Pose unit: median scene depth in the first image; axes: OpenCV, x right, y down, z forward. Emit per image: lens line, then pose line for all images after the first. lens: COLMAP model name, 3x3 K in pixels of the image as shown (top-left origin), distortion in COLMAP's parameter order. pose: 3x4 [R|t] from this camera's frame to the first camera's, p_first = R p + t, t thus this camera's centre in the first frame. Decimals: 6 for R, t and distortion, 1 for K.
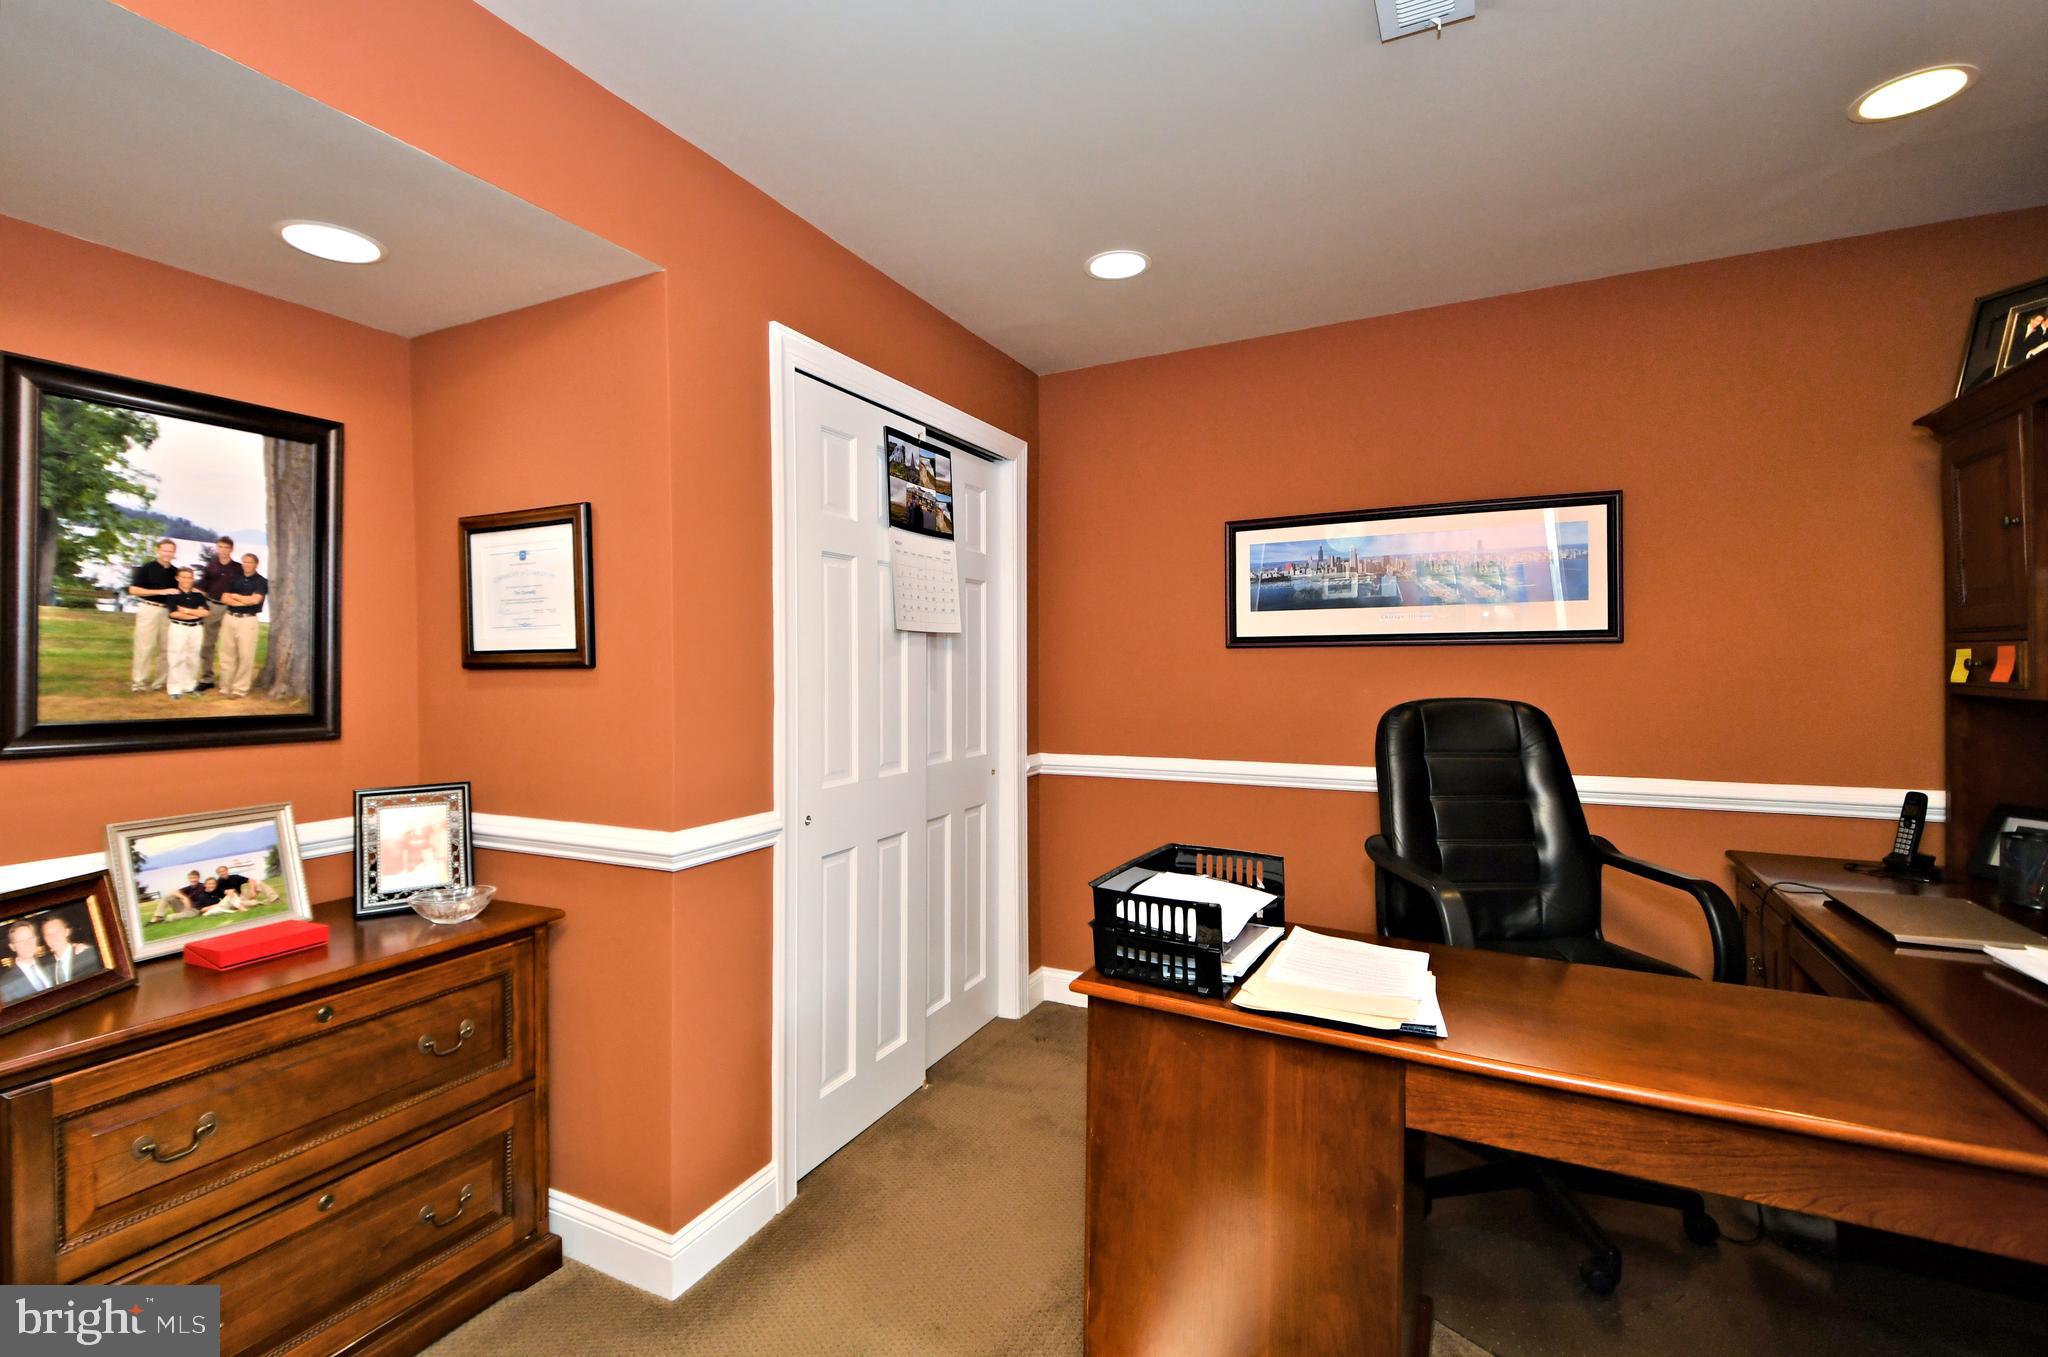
lens RADIAL K [[927.7, 0, 968.4], [0, 927.7, 648.9], [0, 0, 1]] dist [0.003639, 0.000269]
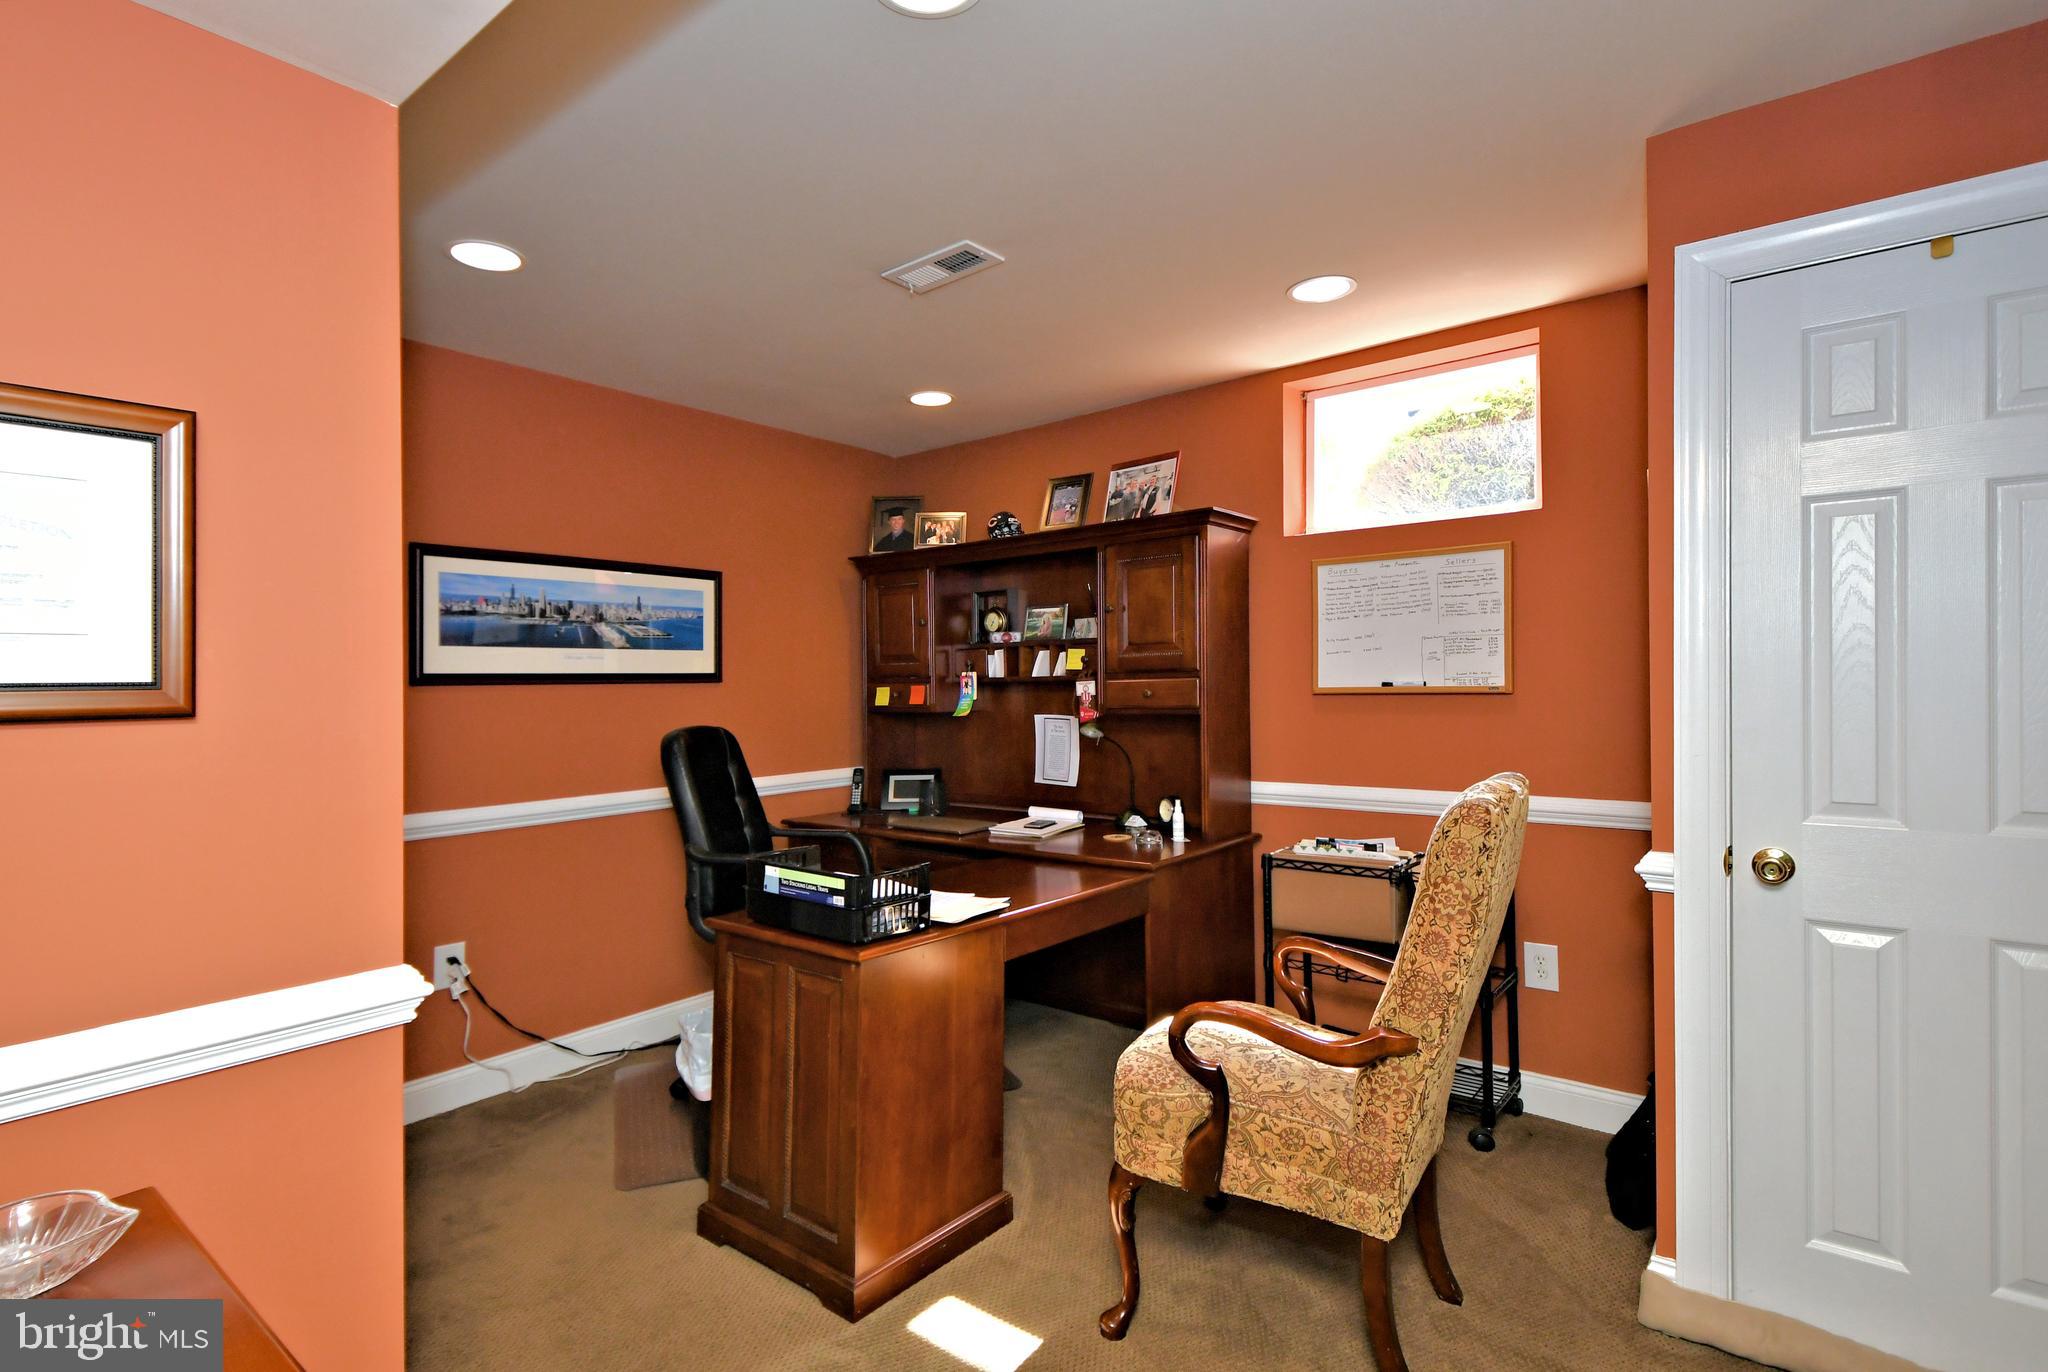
lens RADIAL K [[993.5, 0, 1019.0], [0, 993.5, 691.4], [0, 0, 1]] dist [-0.004102, -0.001157]
pose [[0.173402, -0.002565, 0.984848, -0.657724], [-0.001486, 0.999995, 0.002866, 0.001998], [-0.984850, -0.001961, 0.173397, 0.309981]]
